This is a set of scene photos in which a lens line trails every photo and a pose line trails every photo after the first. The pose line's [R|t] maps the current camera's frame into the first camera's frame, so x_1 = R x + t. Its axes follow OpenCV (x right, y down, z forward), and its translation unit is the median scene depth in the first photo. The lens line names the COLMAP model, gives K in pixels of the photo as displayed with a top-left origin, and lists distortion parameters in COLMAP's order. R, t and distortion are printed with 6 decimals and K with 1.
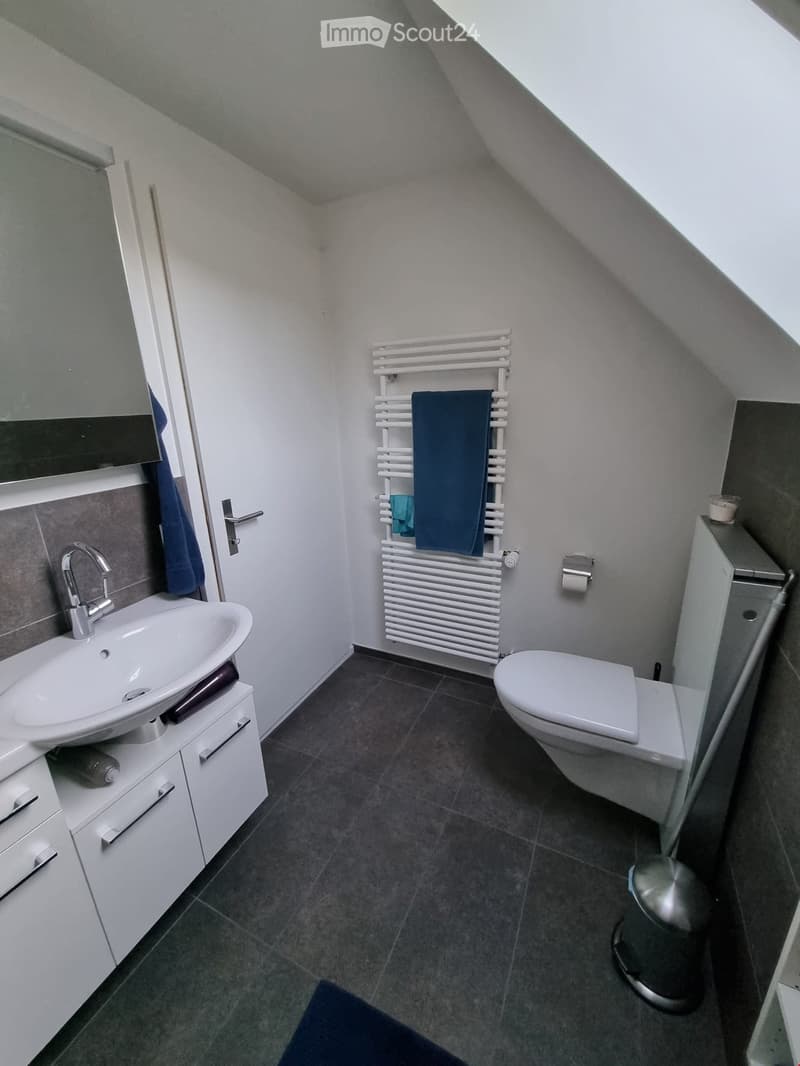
lens RADIAL K [[435.4, 0, 400.0], [0, 435.4, 533.0], [0, 0, 1]] dist [0.001568, 0.000197]
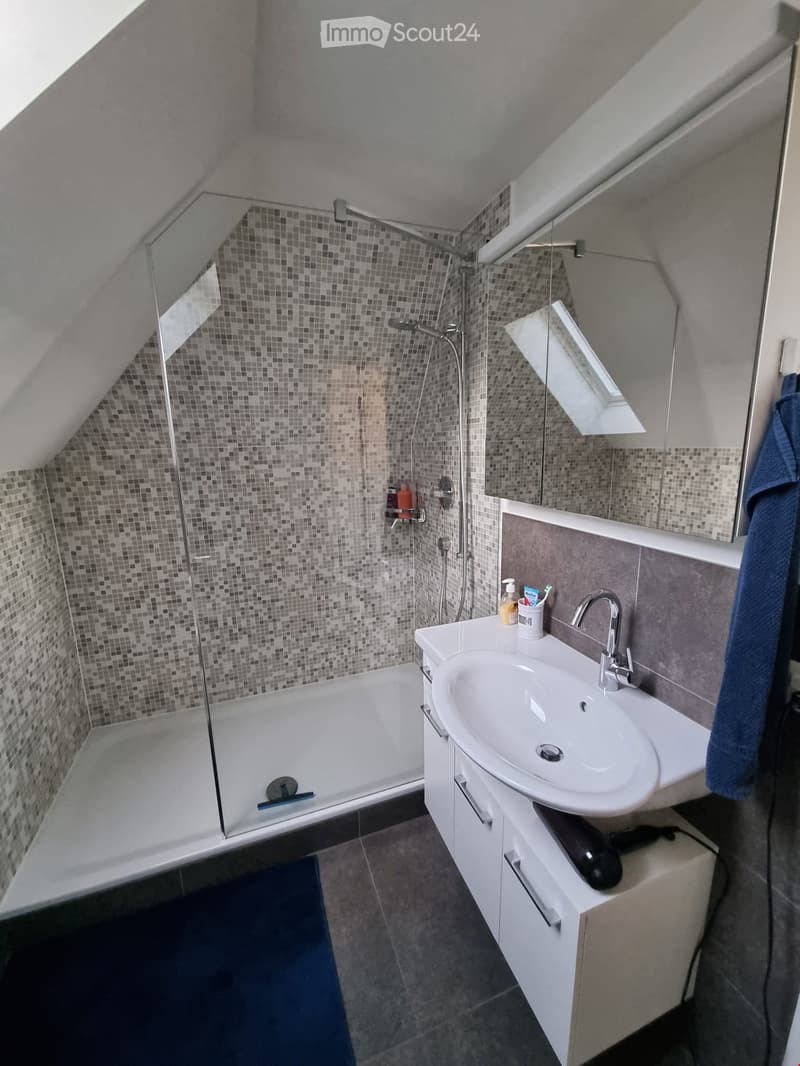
lens RADIAL K [[435.4, 0, 400.0], [0, 435.4, 533.0], [0, 0, 1]] dist [0.001568, 0.000197]
pose [[-0.690642, 0.191721, -0.697321, 0.167758], [-0.170566, 0.893837, 0.414684, -0.352101], [0.702795, 0.405337, -0.584621, 1.040616]]
